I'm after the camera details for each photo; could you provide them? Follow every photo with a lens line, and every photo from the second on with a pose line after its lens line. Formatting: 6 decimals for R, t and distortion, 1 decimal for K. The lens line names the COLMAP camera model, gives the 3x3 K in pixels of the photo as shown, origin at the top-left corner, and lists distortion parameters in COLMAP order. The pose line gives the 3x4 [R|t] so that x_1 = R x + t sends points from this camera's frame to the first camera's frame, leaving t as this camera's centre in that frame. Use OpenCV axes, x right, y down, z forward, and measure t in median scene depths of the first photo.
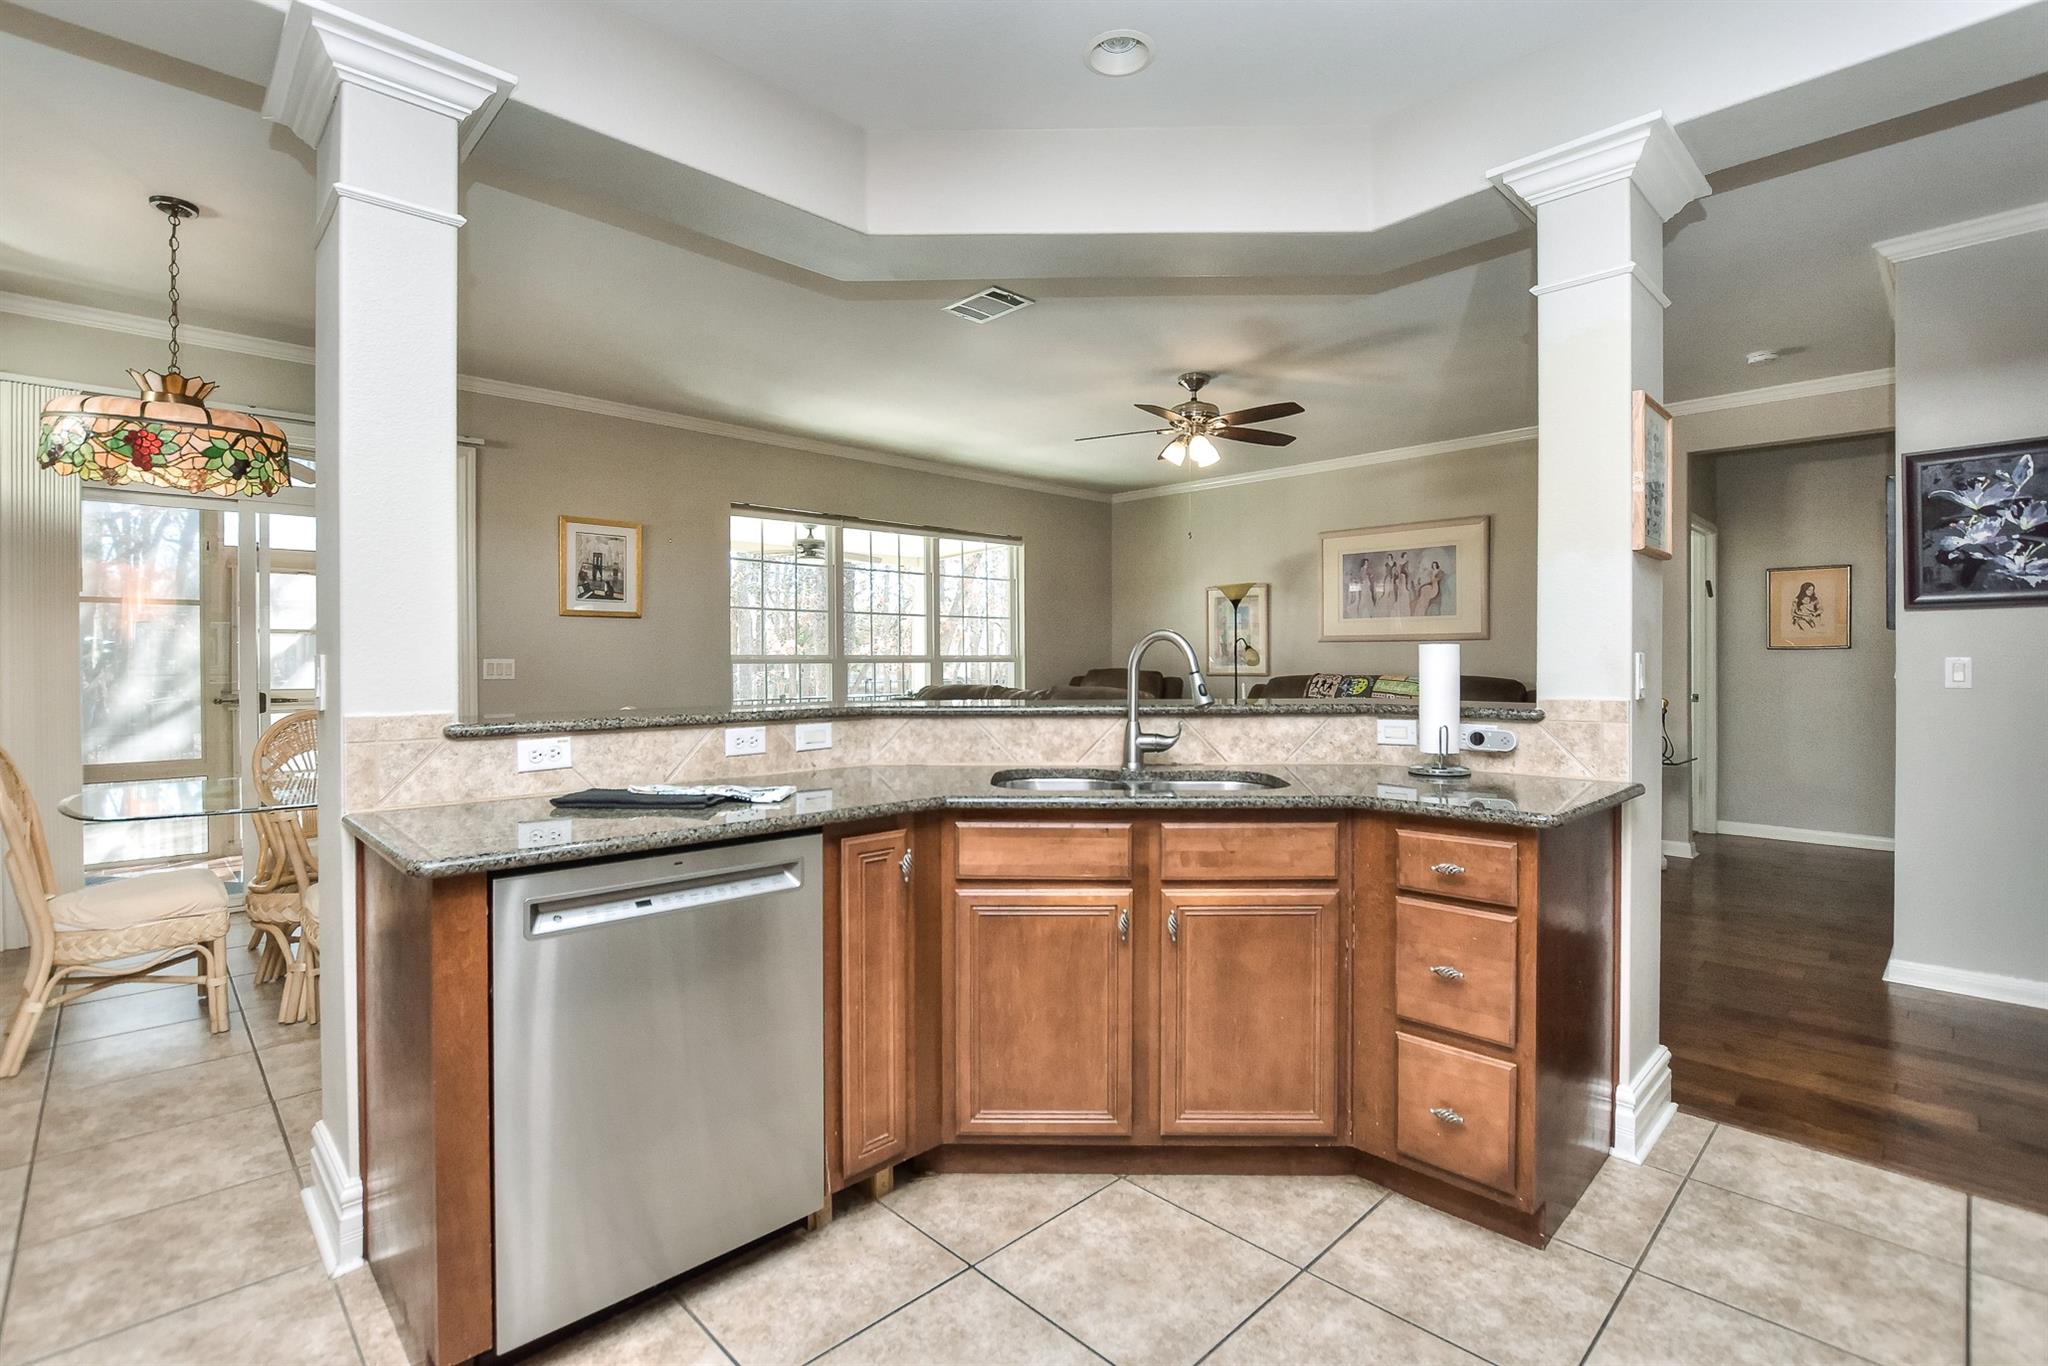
lens RADIAL K [[914.6, 0, 996.9], [0, 914.6, 674.5], [0, 0, 1]] dist [-0.016353, 0.001596]
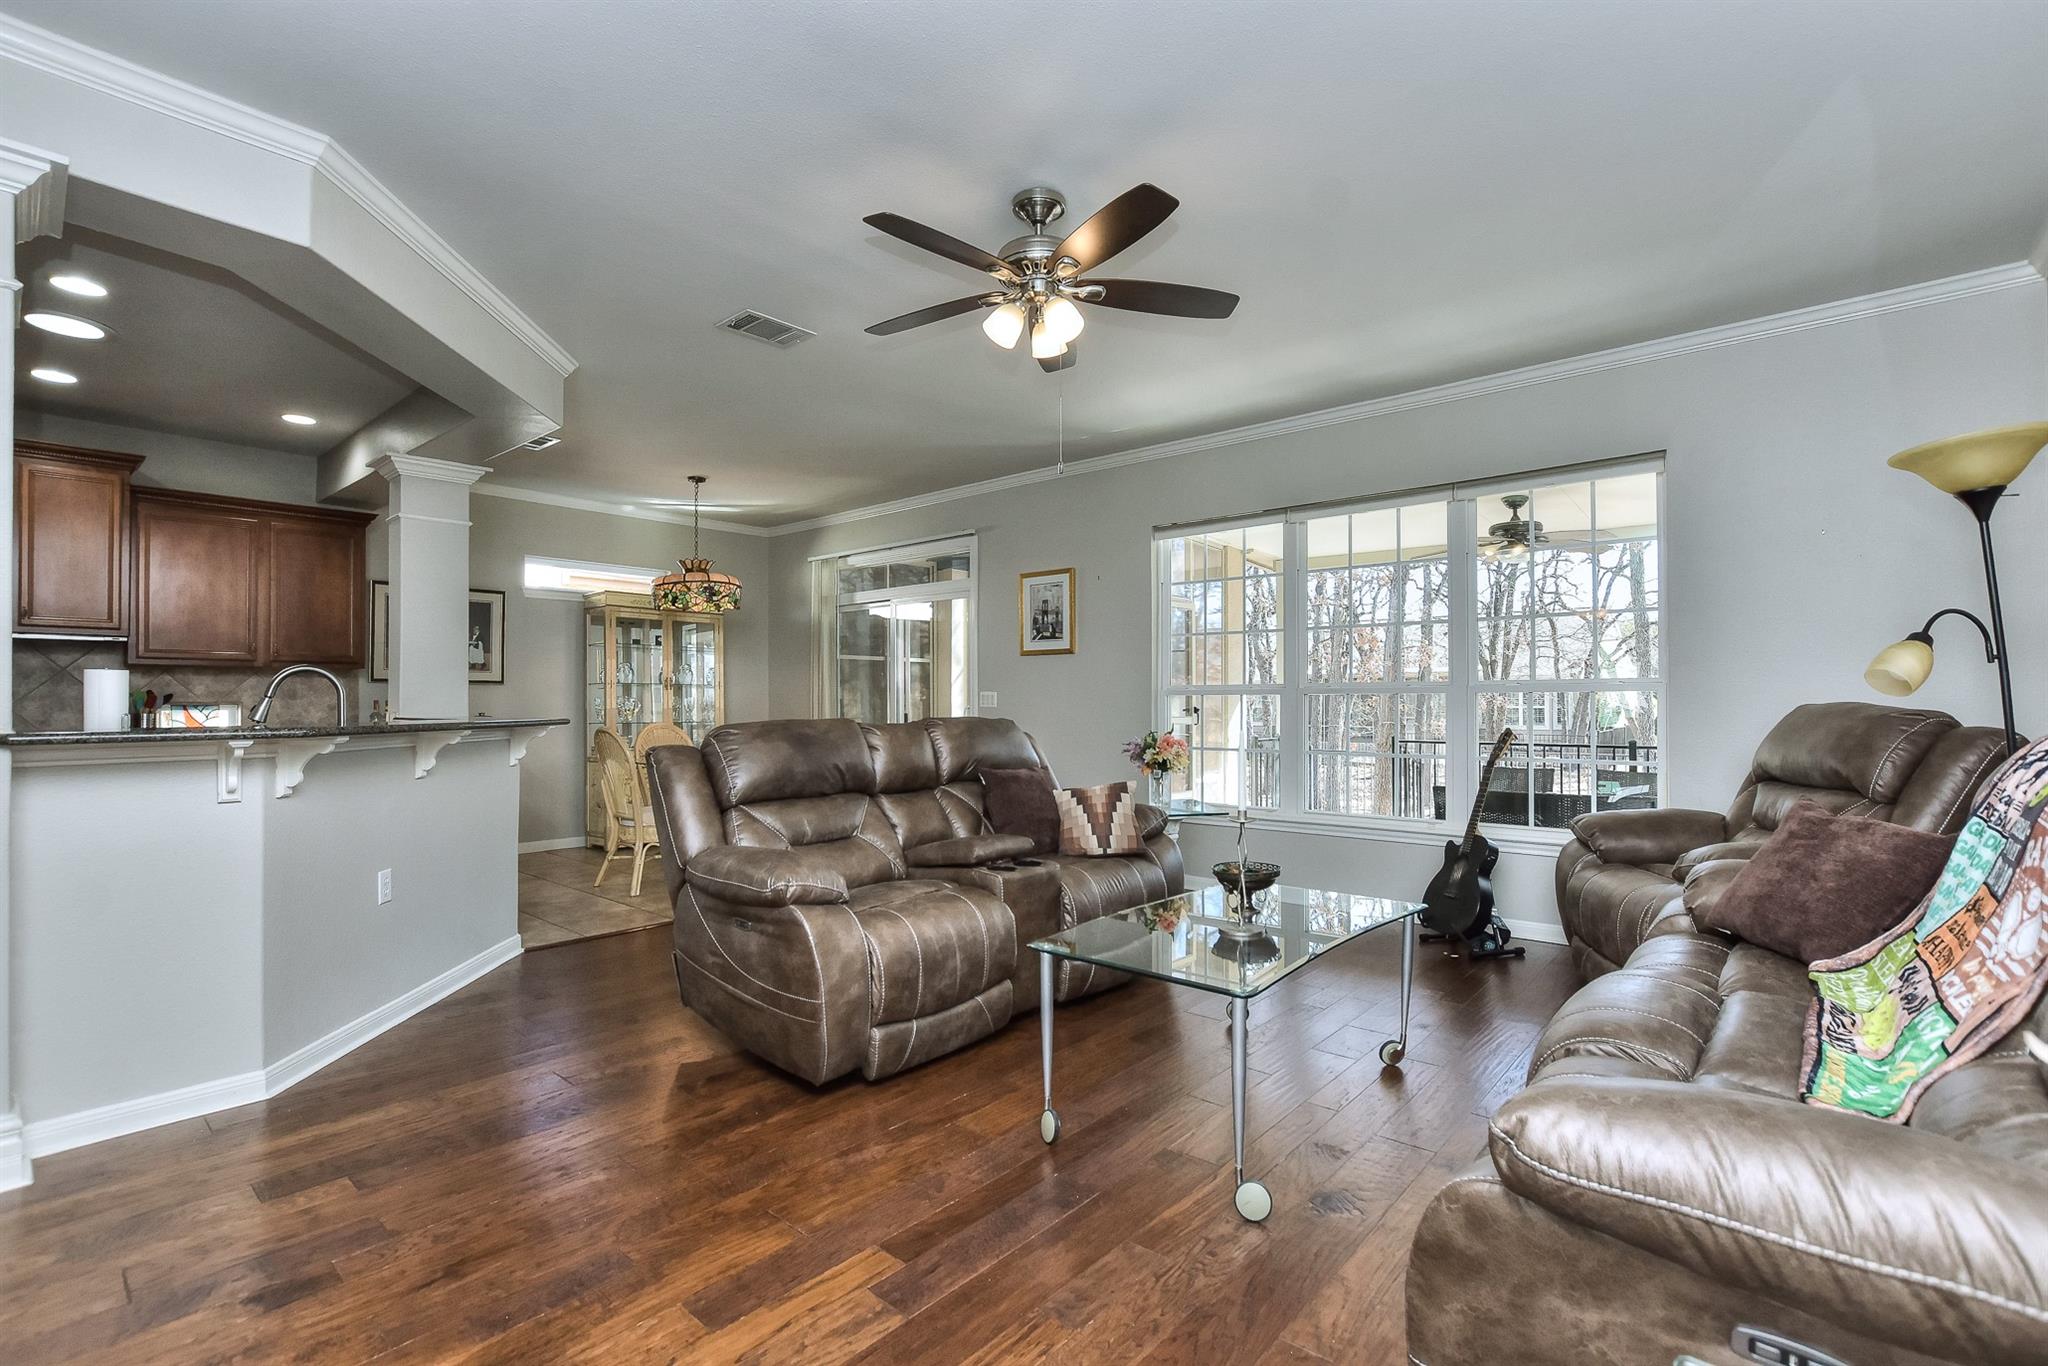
lens RADIAL K [[914.6, 0, 1026.1], [0, 914.6, 694.2], [0, 0, 1]] dist [-0.016353, 0.001596]
pose [[0.113028, -0.003857, -0.993584, 0.692219], [-0.013029, 0.999901, -0.005364, -0.005156], [0.993506, 0.013552, 0.112967, 0.806097]]
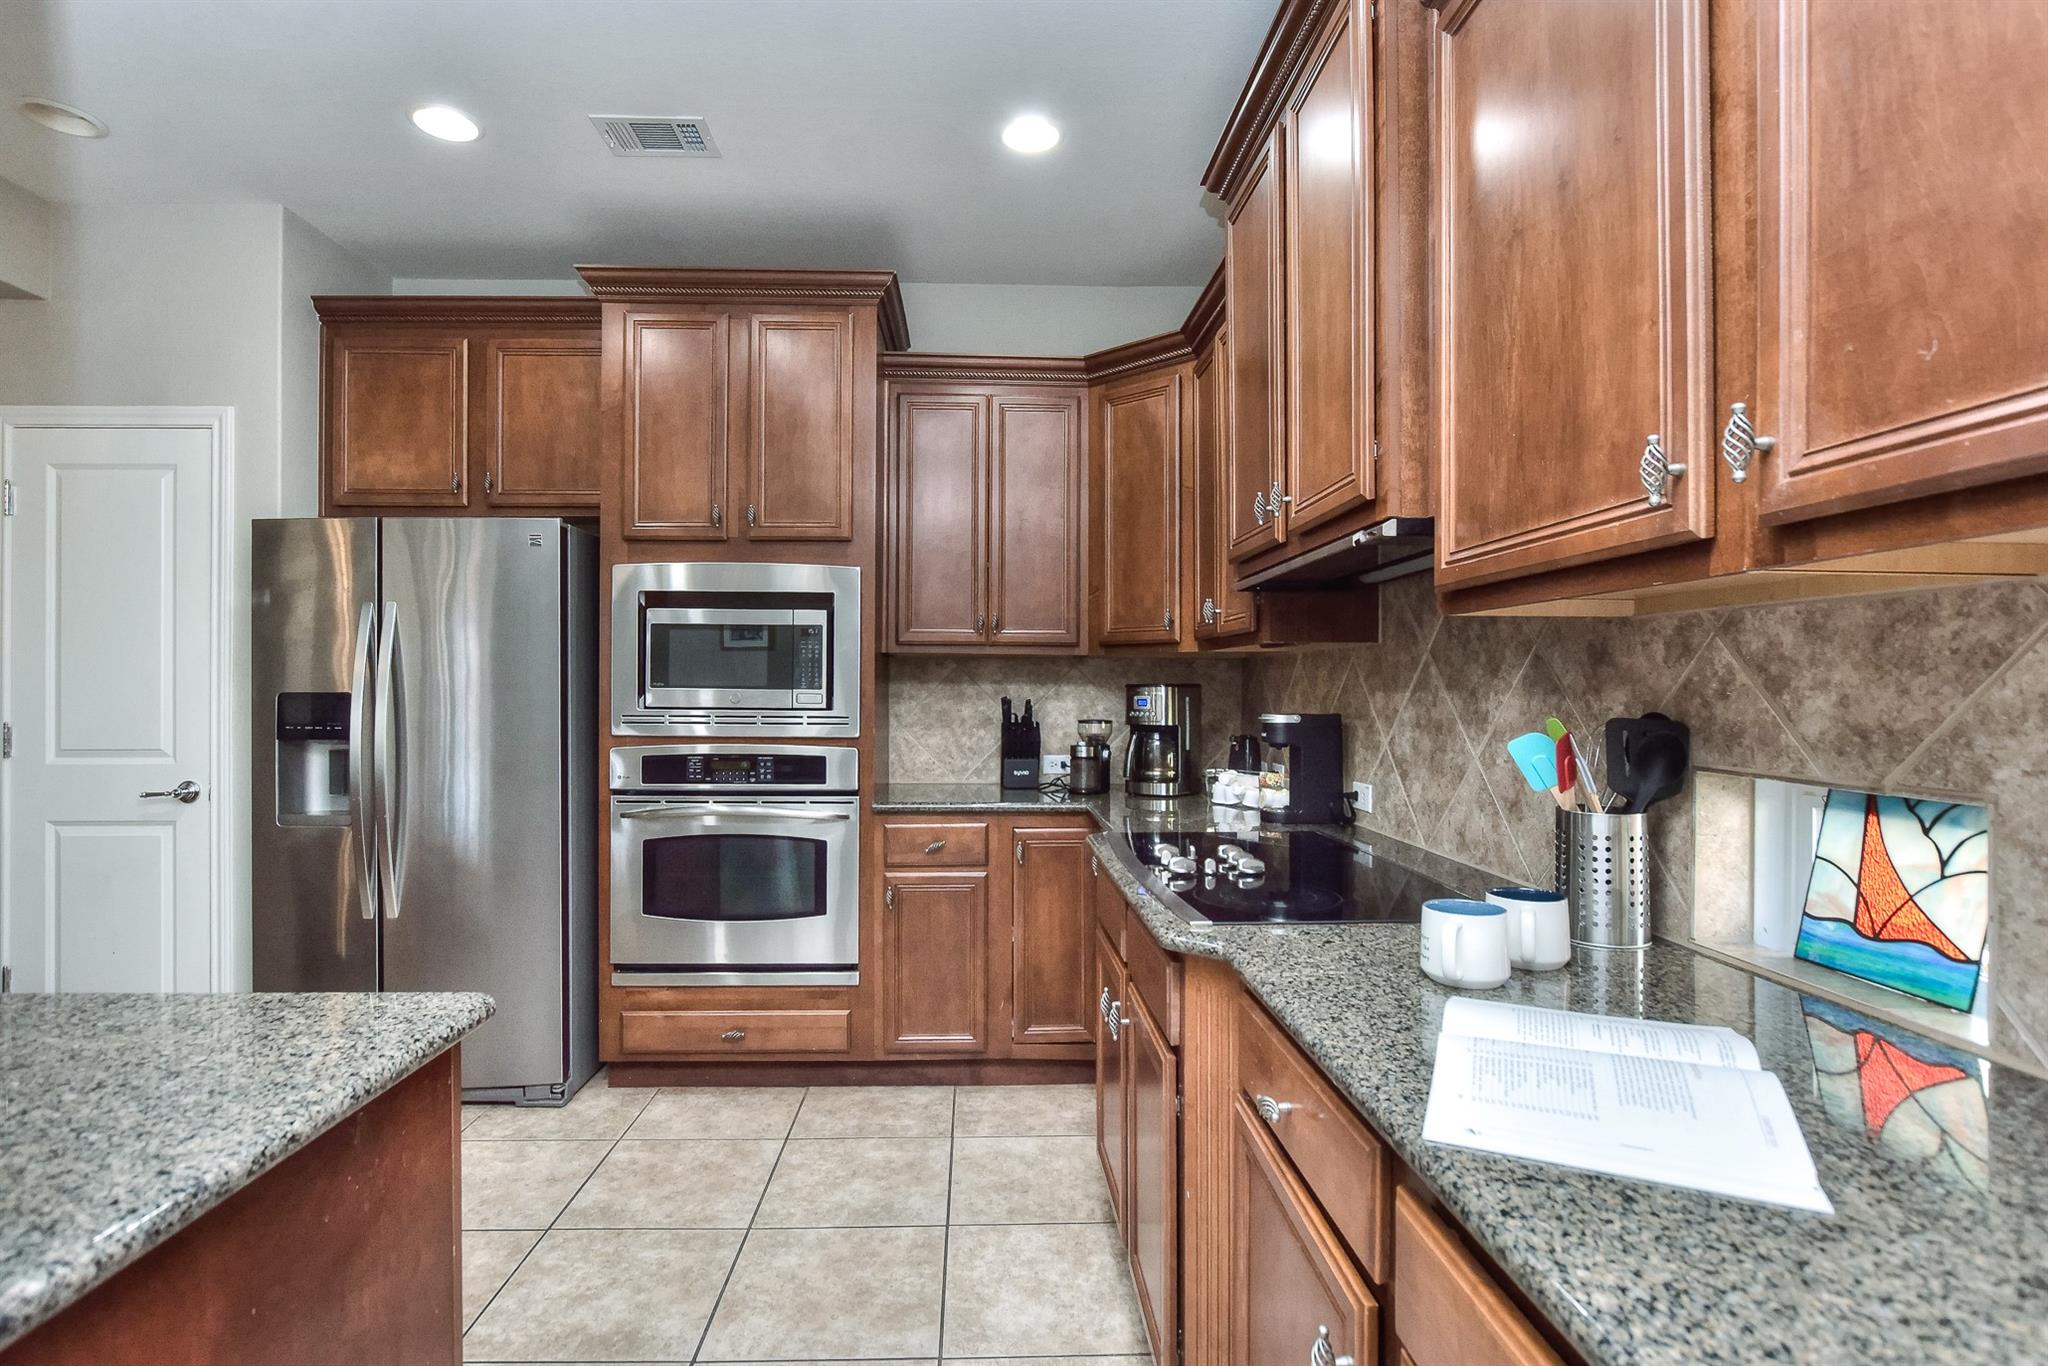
lens RADIAL K [[972.6, 0, 1017.4], [0, 972.6, 677.6], [0, 0, 1]] dist [-0.002166, 0.001497]
pose [[-0.756913, 0.010810, 0.653426, -0.350311], [0.013094, 0.999913, -0.001375, -0.012817], [-0.653385, 0.007515, -0.756989, 0.302642]]
